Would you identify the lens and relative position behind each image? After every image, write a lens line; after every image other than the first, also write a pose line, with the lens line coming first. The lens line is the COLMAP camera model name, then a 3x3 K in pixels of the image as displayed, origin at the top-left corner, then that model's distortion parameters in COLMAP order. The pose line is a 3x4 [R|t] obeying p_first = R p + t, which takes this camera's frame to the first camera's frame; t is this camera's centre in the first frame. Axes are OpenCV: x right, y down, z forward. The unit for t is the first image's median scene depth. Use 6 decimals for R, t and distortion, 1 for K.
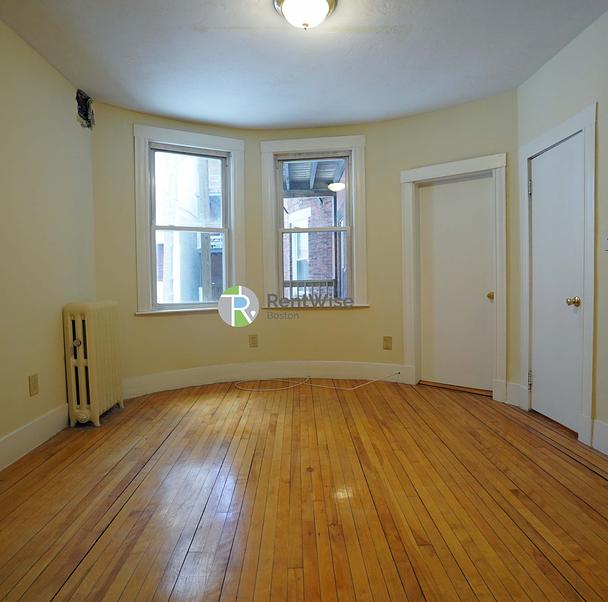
lens RADIAL K [[437.4, 0, 304.1], [0, 437.4, 300.5], [0, 0, 1]] dist [0.002255, 0.000758]
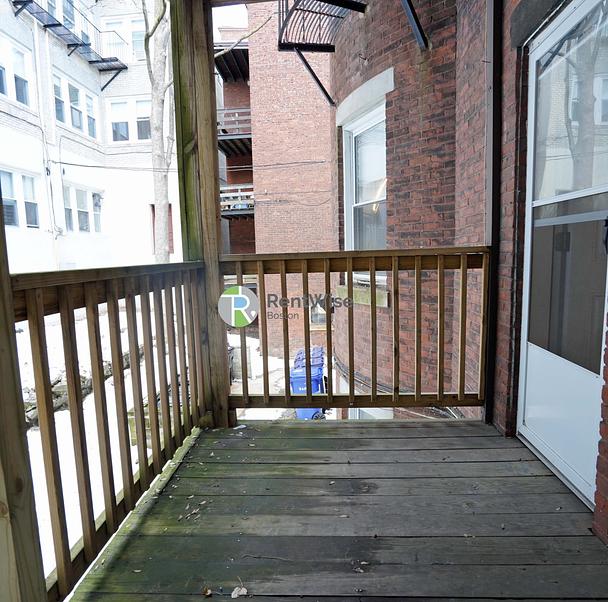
lens RADIAL K [[437.4, 0, 303.5], [0, 437.4, 302.5], [0, 0, 1]] dist [0.002255, 0.000758]
pose [[0.996752, -0.007644, -0.080167, -0.036197], [0.013831, 0.996942, 0.076908, -0.029110], [0.079334, -0.077767, 0.993810, 0.573625]]
